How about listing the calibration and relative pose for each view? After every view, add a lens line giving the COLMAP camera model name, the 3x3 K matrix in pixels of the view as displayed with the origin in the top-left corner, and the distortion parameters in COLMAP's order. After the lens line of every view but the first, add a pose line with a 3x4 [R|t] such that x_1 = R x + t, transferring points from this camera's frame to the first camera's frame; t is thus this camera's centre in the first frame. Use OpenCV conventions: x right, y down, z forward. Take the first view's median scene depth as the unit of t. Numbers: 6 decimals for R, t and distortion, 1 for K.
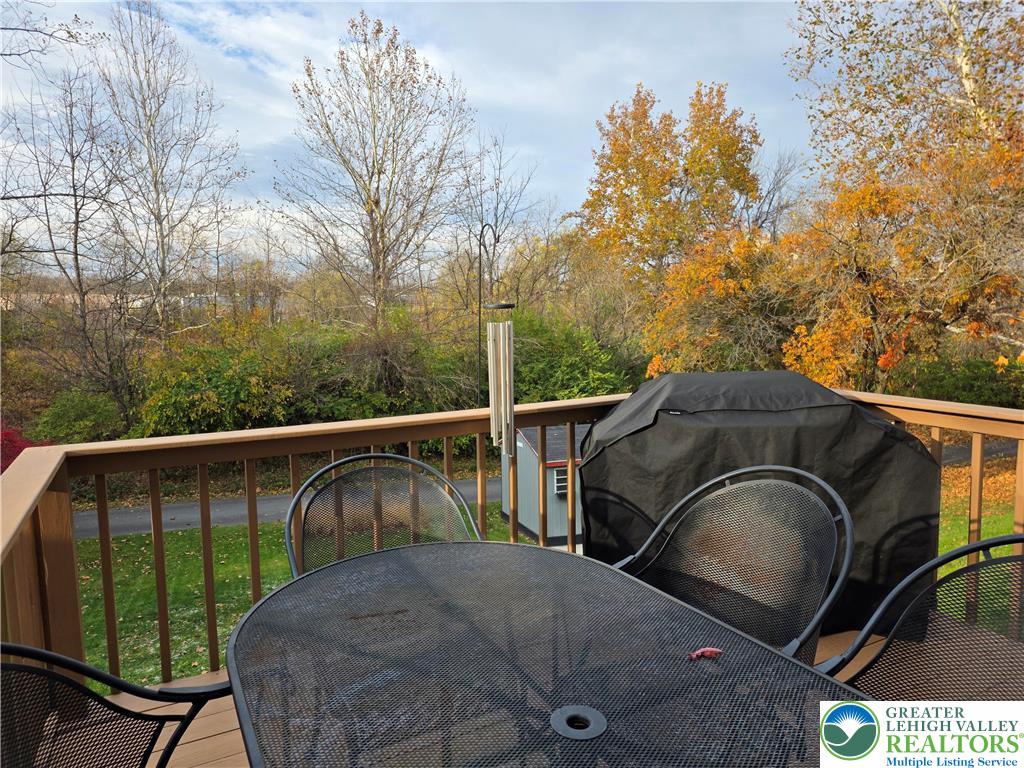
lens RADIAL K [[672.7, 0, 512.6], [0, 672.7, 385.8], [0, 0, 1]] dist [0.086098, -0.076967]
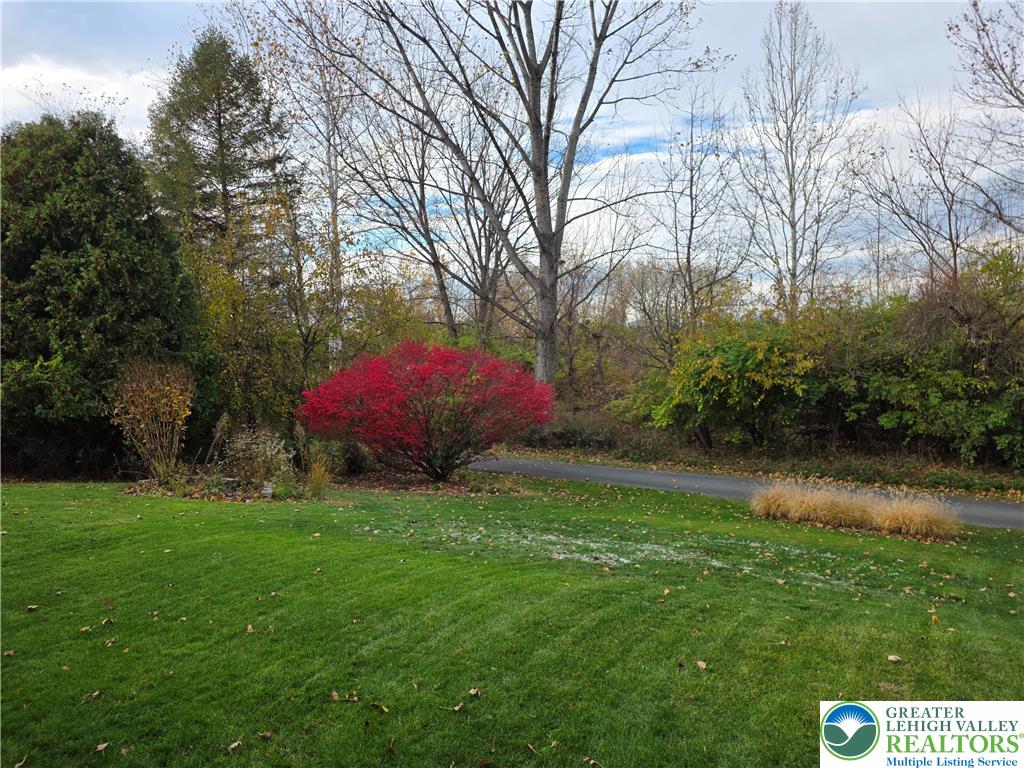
lens RADIAL K [[672.7, 0, 512.8], [0, 672.7, 386.5], [0, 0, 1]] dist [0.086098, -0.076967]
pose [[0.544302, 0.012734, -0.838792, 0.136755], [-0.062804, 0.997697, -0.025607, 0.062637], [0.836535, 0.066617, 0.543849, 0.171956]]
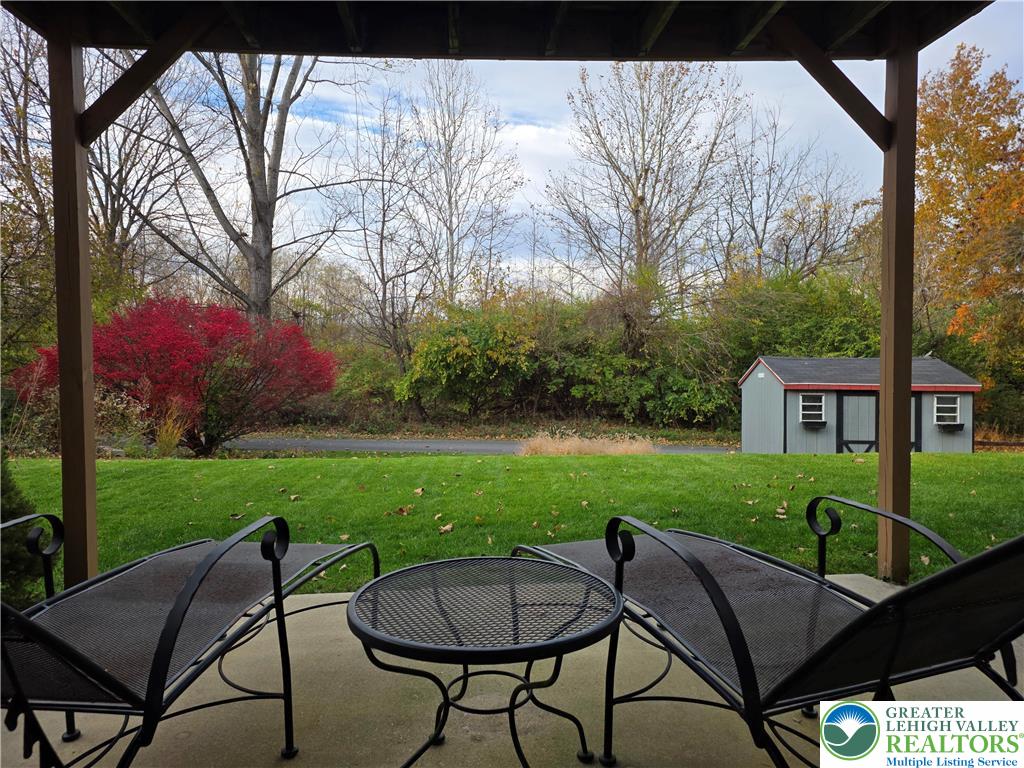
lens RADIAL K [[672.7, 0, 507.5], [0, 672.7, 392.9], [0, 0, 1]] dist [0.086098, -0.076967]
pose [[0.916015, 0.026059, -0.400296, 0.038108], [-0.049981, 0.997526, -0.049435, 0.102674], [0.398017, 0.065290, 0.915052, 0.032470]]
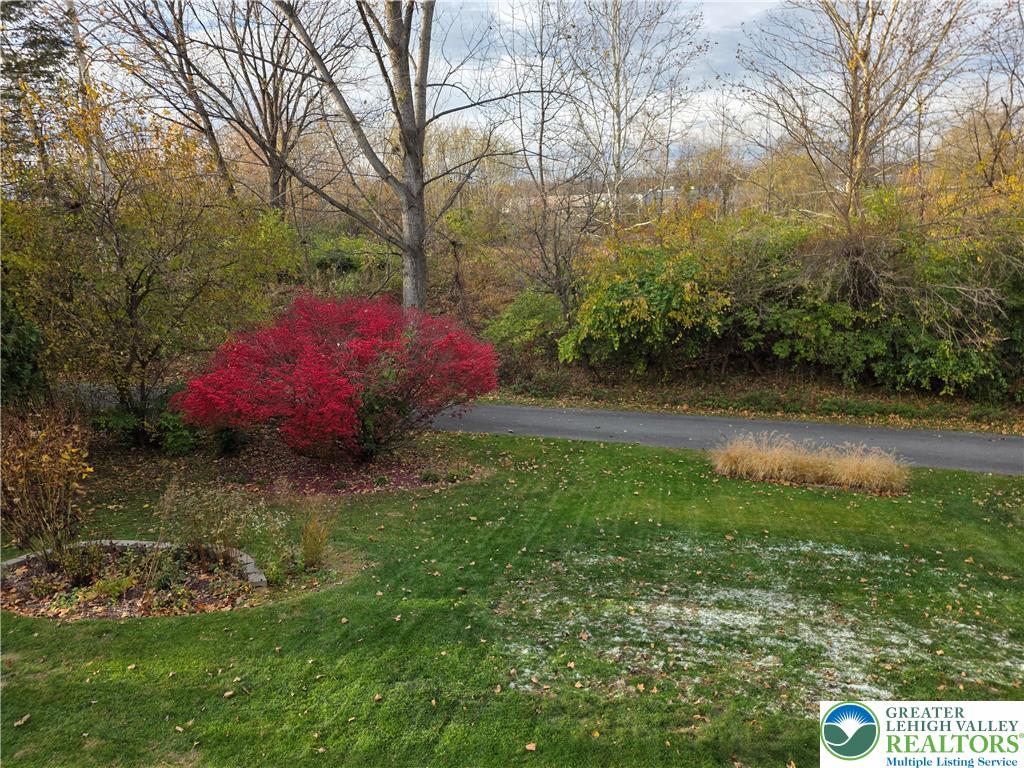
lens RADIAL K [[672.7, 0, 509.0], [0, 672.7, 380.8], [0, 0, 1]] dist [0.086098, -0.076967]
pose [[0.802847, 0.117560, -0.584480, -0.029513], [-0.031020, 0.987275, 0.155967, -0.011773], [0.595378, -0.107087, 0.796277, 0.110700]]
